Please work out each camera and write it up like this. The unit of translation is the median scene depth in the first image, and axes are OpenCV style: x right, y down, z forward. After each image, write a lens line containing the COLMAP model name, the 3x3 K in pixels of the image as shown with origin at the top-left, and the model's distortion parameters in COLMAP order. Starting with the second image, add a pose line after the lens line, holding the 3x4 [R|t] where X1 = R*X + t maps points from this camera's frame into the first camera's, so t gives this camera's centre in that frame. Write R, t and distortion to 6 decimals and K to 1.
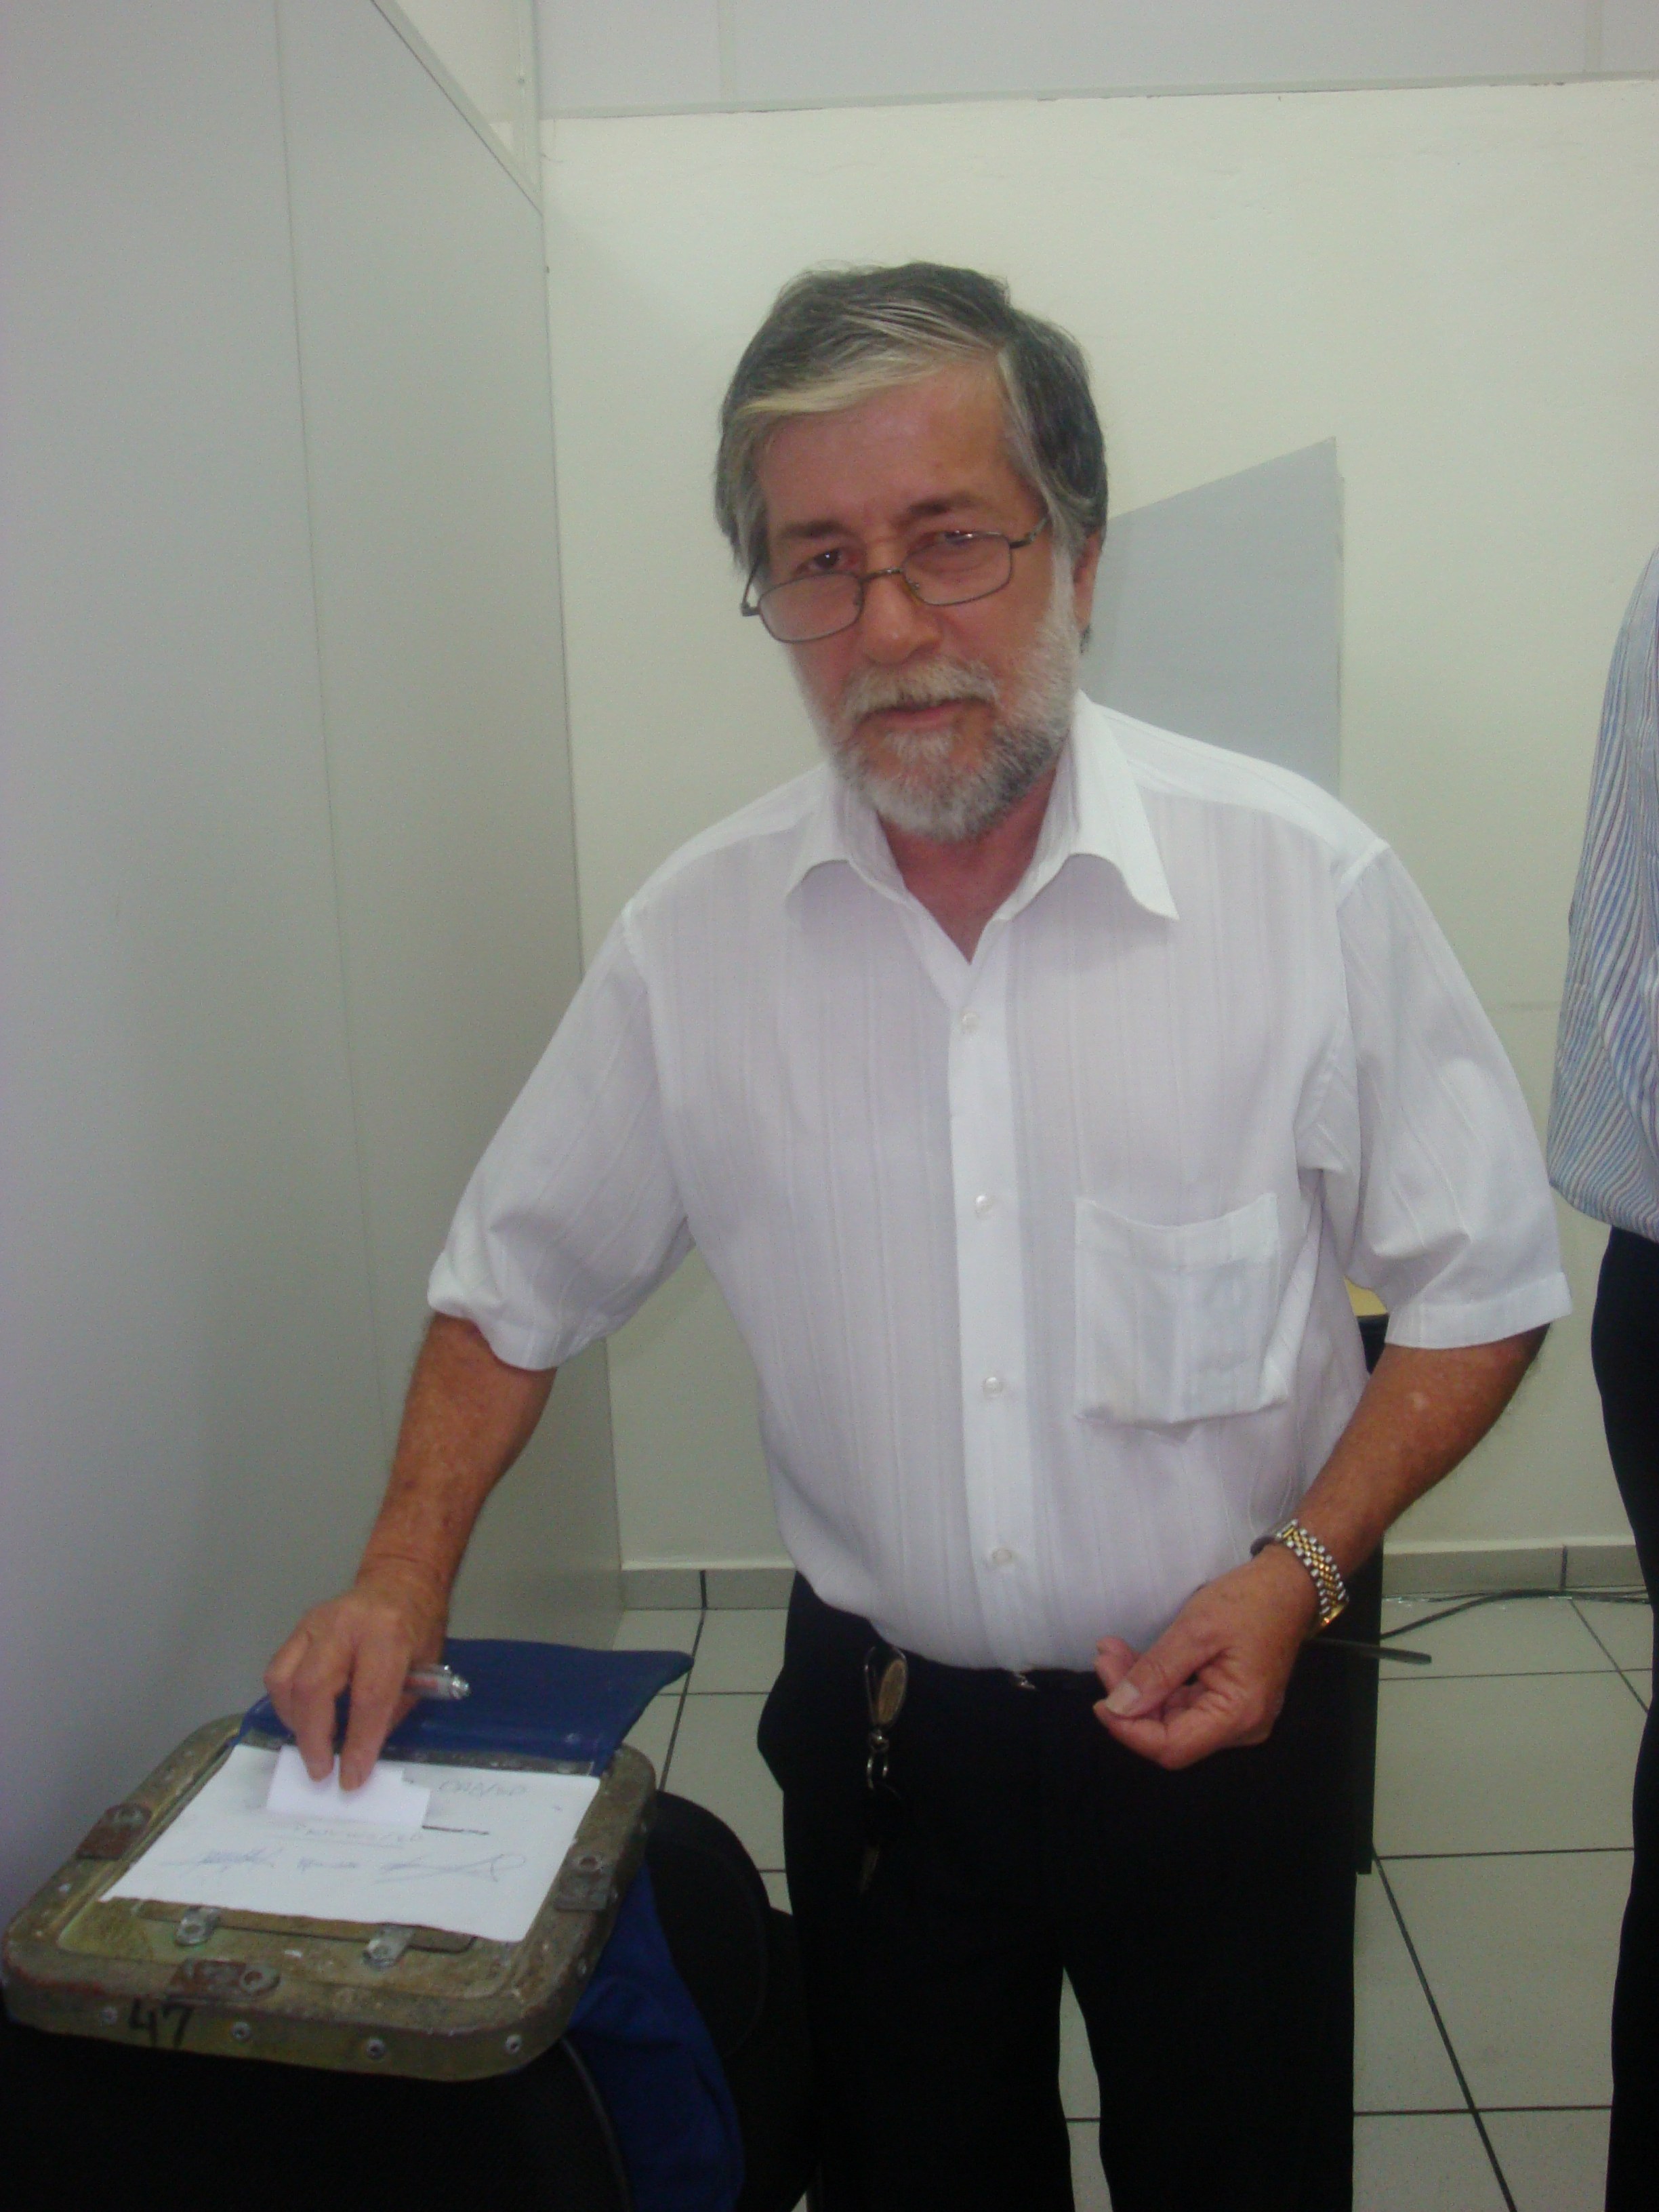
lens RADIAL K [[1967.4, 0, 826.9], [0, 1967.4, 1101.2], [0, 0, 1]] dist [-0.131426, 0.079974]
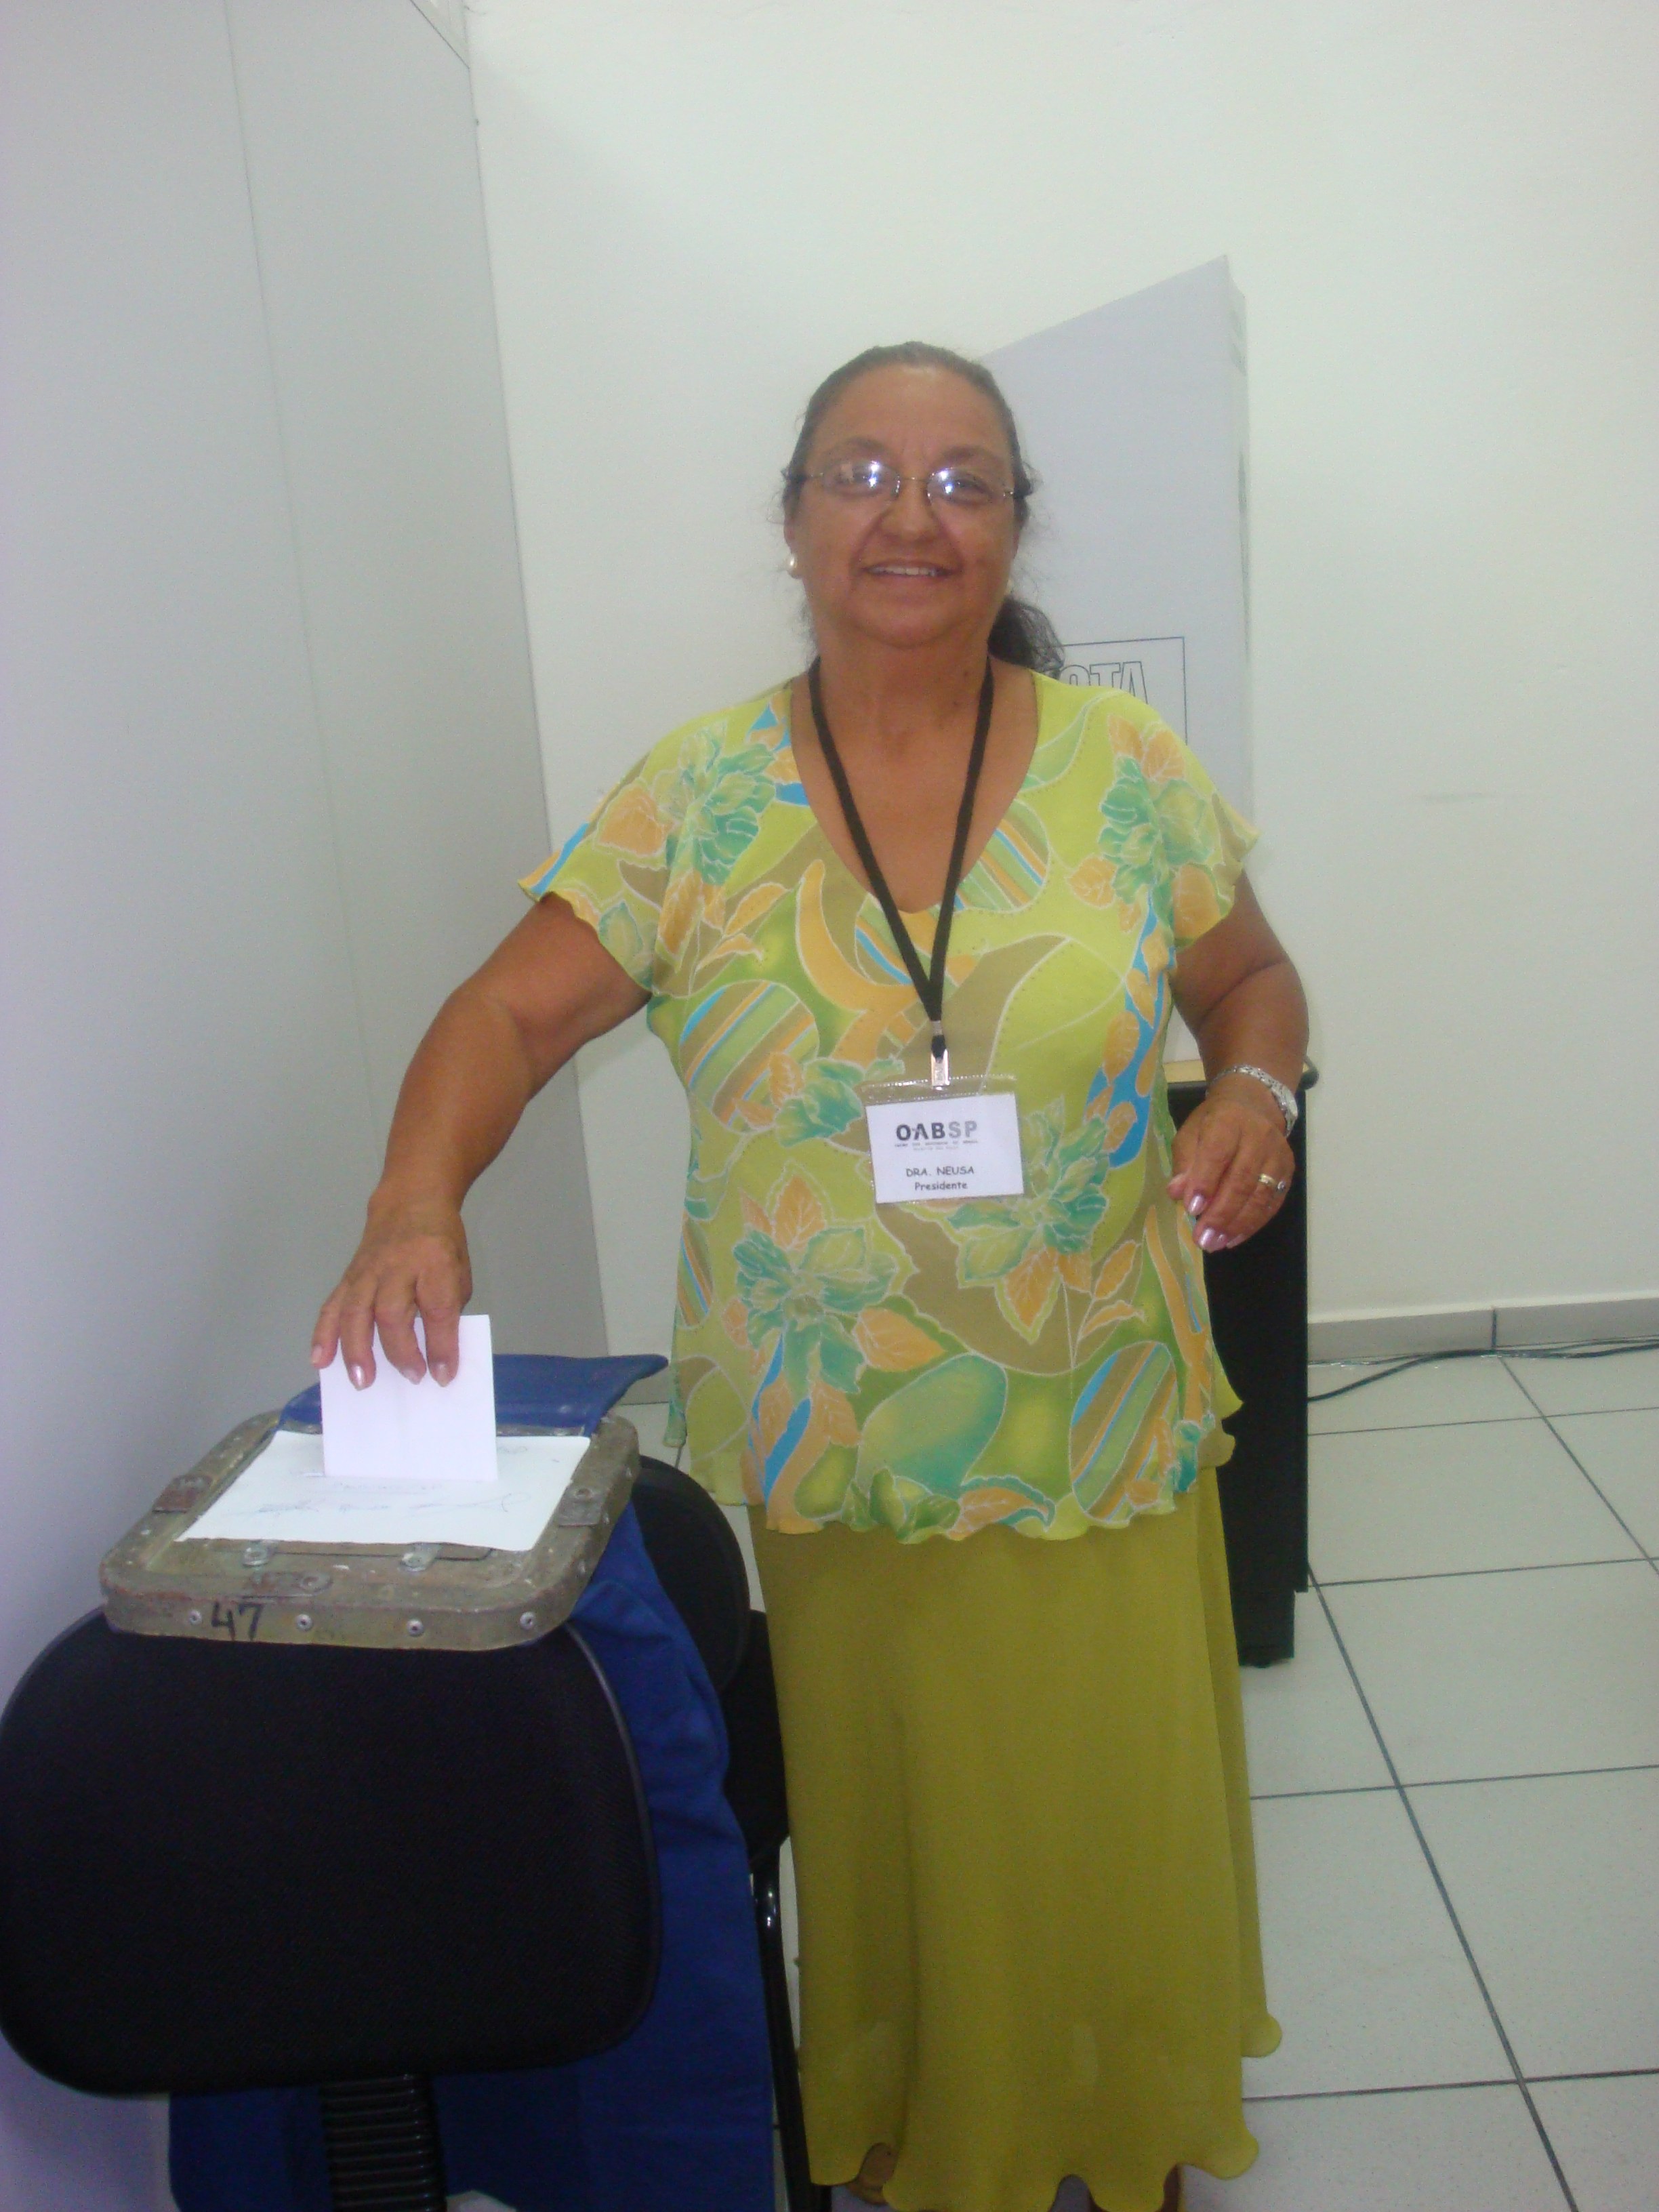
lens RADIAL K [[1979.0, 0, 850.9], [0, 1979.0, 1102.3], [0, 0, 1]] dist [-0.165939, 0.144723]
pose [[0.998741, -0.044353, 0.023424, 0.024461], [0.042456, 0.996199, 0.076065, 0.071816], [-0.026709, -0.074975, 0.996828, -0.199281]]
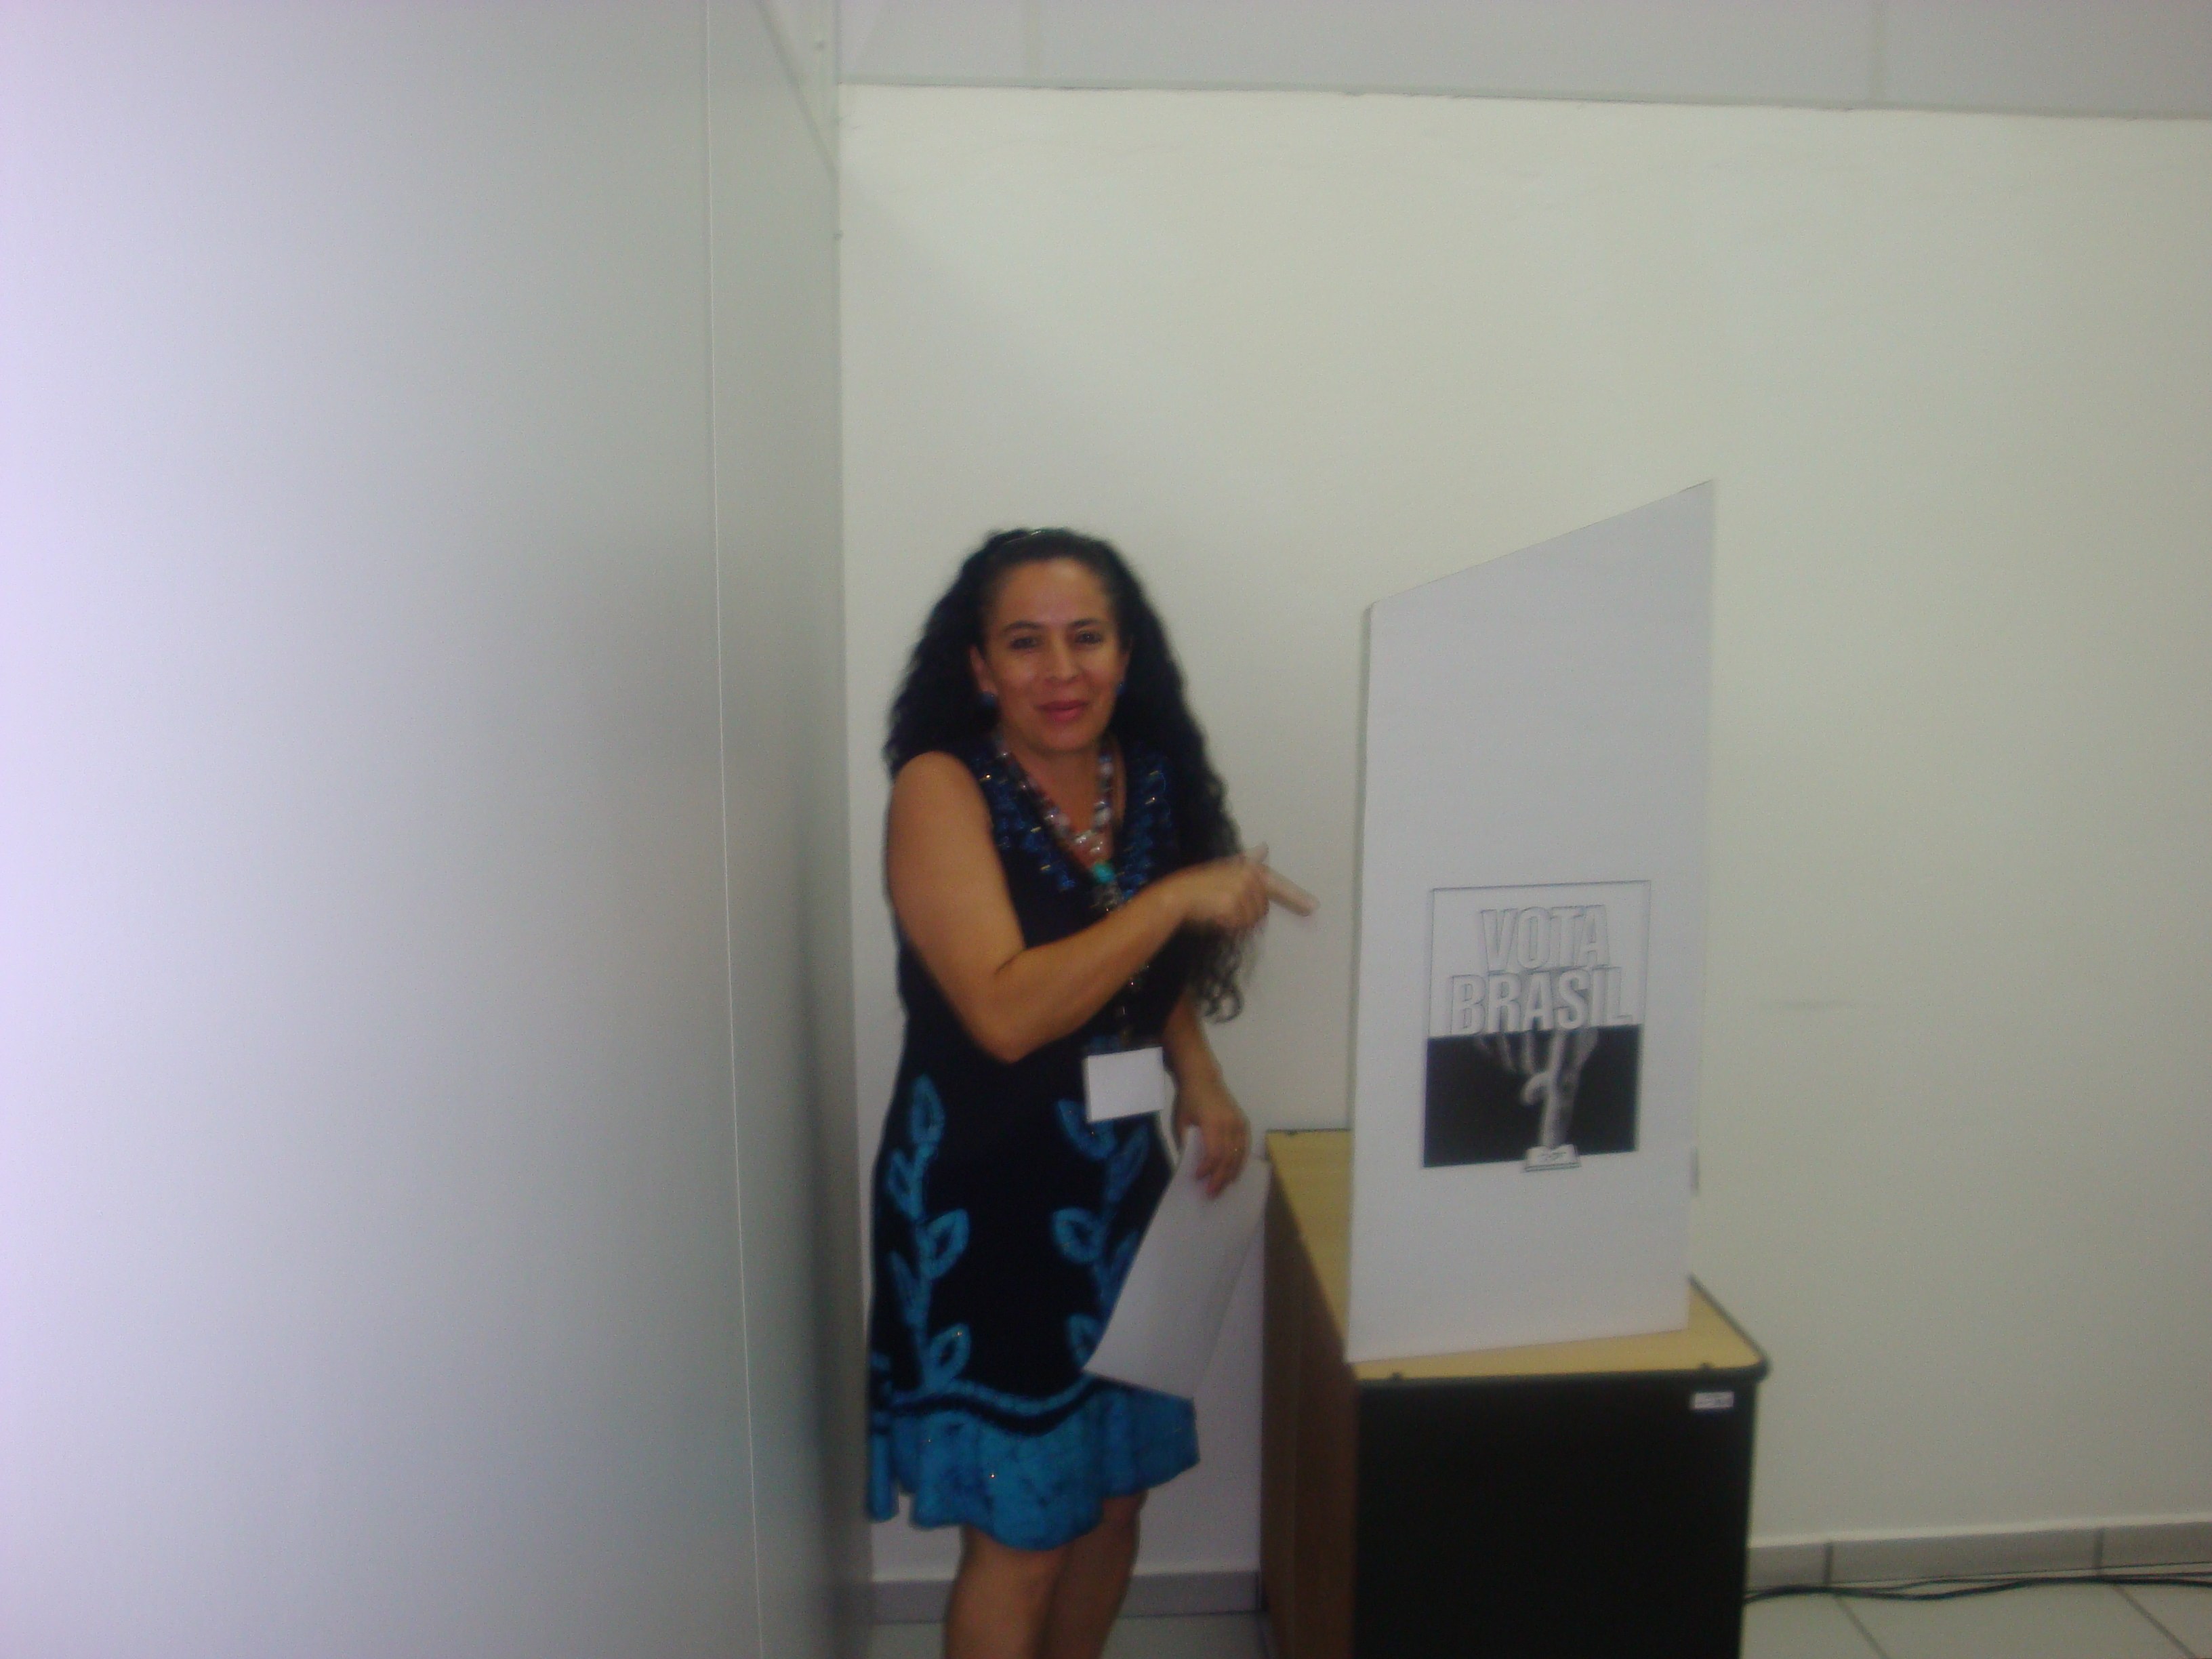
lens RADIAL K [[1970.4, 0, 1104.4], [0, 1970.4, 859.7], [0, 0, 1]] dist [-0.158177, 0.118954]
pose [[0.995045, 0.019280, 0.097543, -0.321751], [-0.012929, 0.997780, -0.065331, -0.180597], [-0.098586, 0.063746, 0.993085, 0.121018]]
